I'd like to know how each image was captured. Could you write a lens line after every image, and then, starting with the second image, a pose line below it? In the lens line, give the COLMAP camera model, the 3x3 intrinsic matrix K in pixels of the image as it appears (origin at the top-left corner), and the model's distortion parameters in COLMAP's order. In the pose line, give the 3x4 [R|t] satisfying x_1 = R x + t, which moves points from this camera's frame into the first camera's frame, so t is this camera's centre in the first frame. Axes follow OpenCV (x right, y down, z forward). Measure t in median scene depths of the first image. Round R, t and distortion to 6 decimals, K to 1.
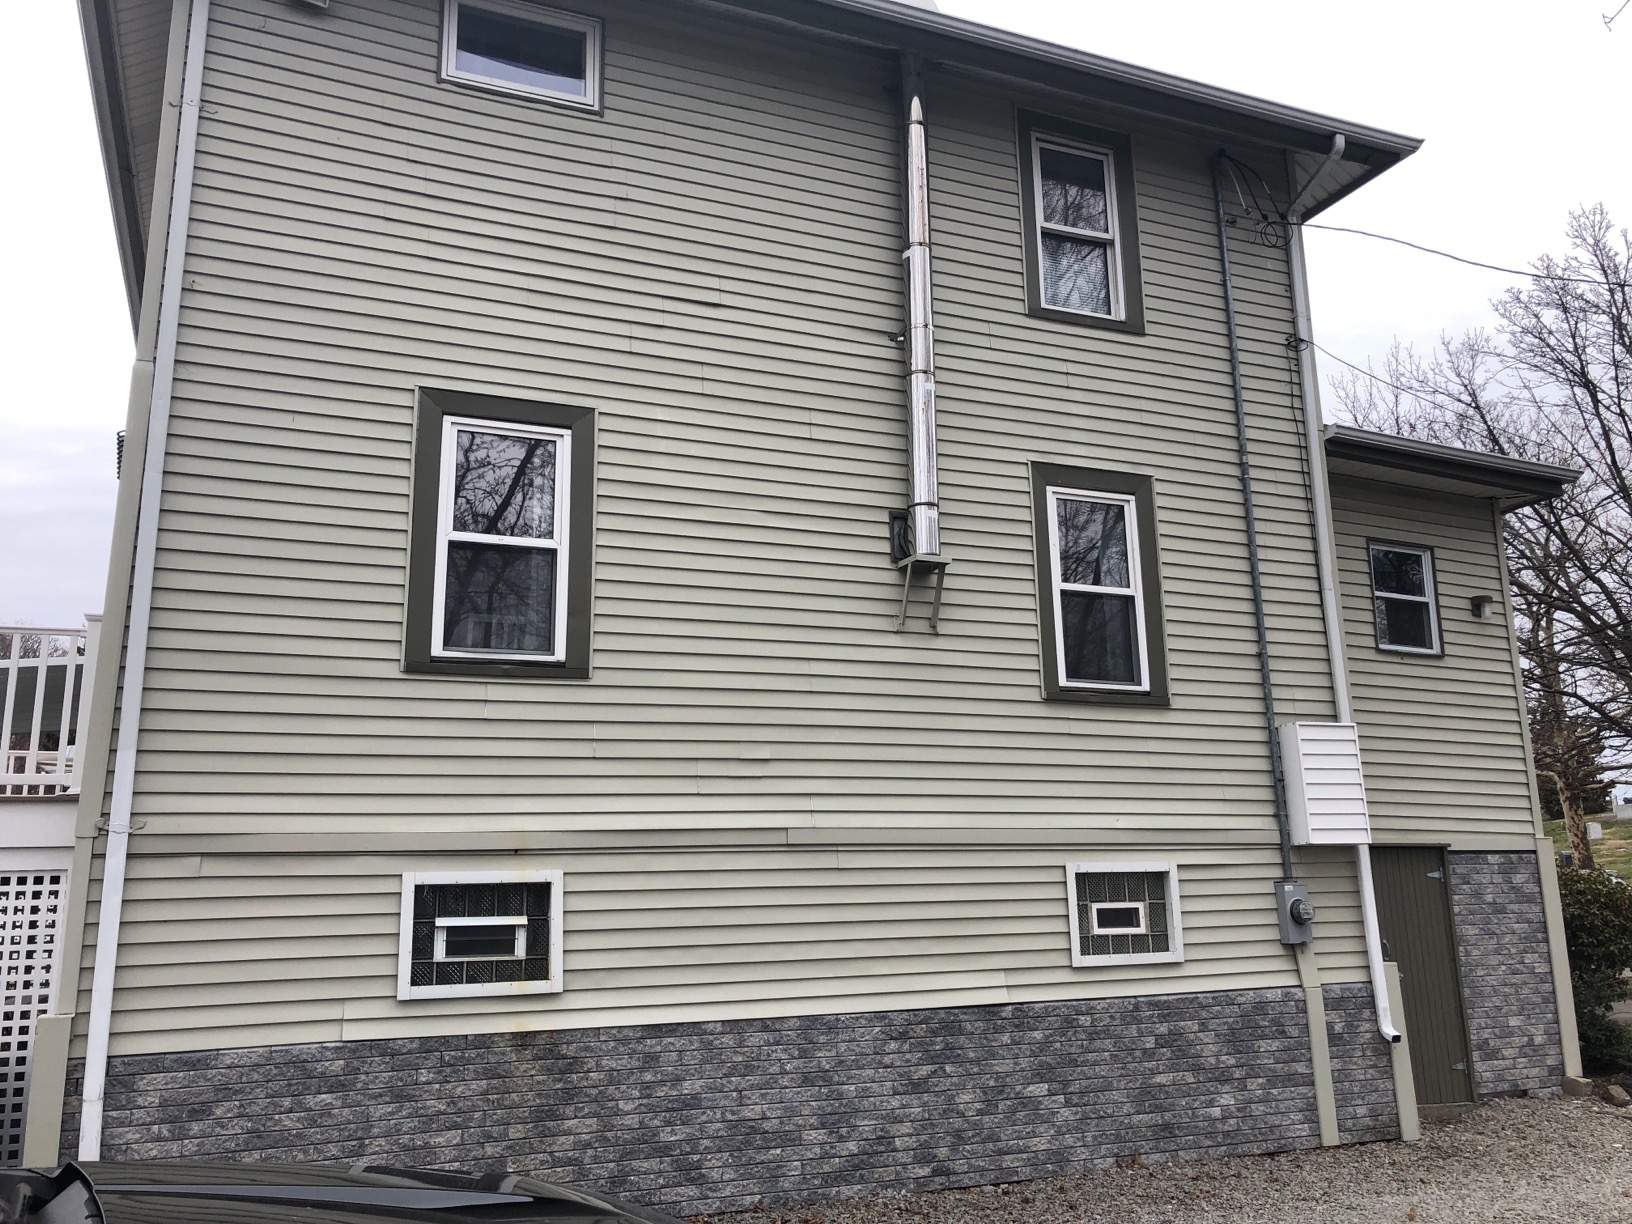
lens RADIAL K [[1340.6, 0, 824.7], [0, 1340.6, 611.2], [0, 0, 1]] dist [-0.000420, 0.017705]
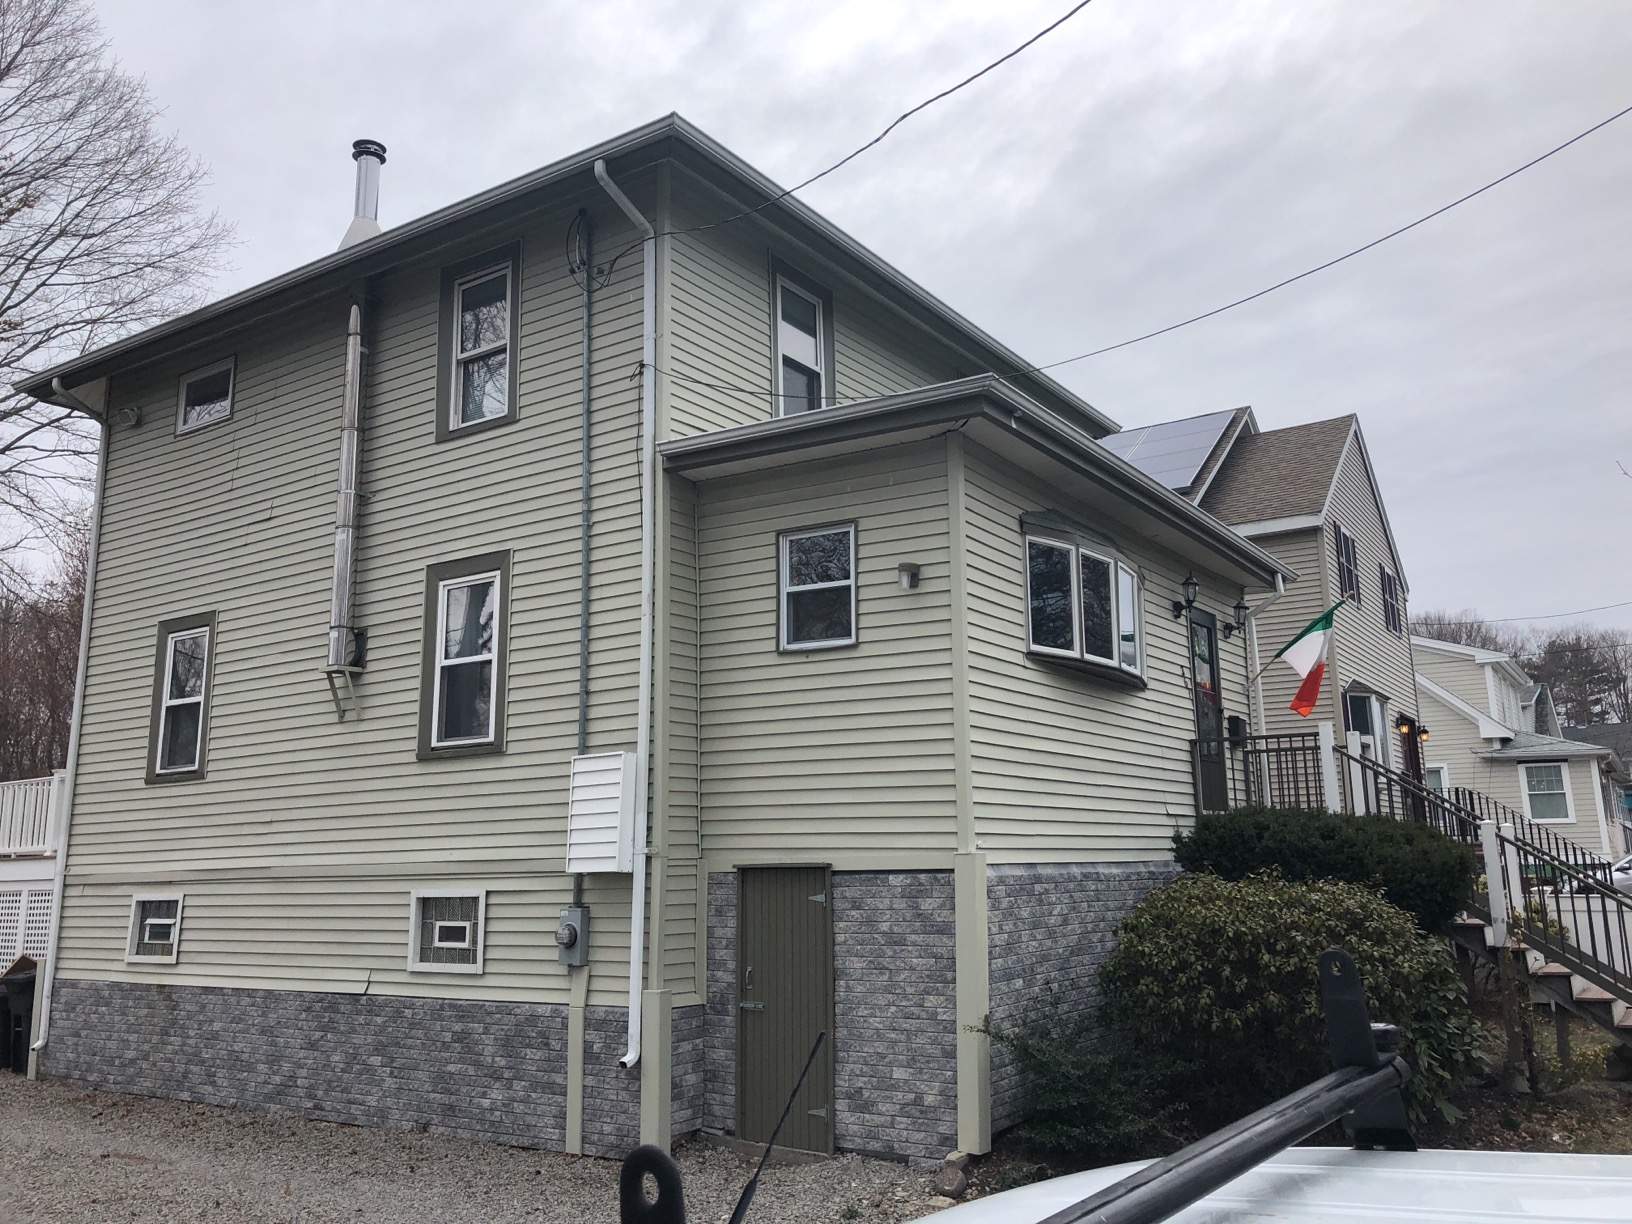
lens RADIAL K [[1340.6, 0, 824.7], [0, 1340.6, 611.2], [0, 0, 1]] dist [-0.000420, 0.017705]
pose [[0.551415, -0.145690, -0.821411, 1.461455], [0.184823, 0.981498, -0.050012, 0.064017], [0.813500, -0.124238, 0.568140, 0.620229]]
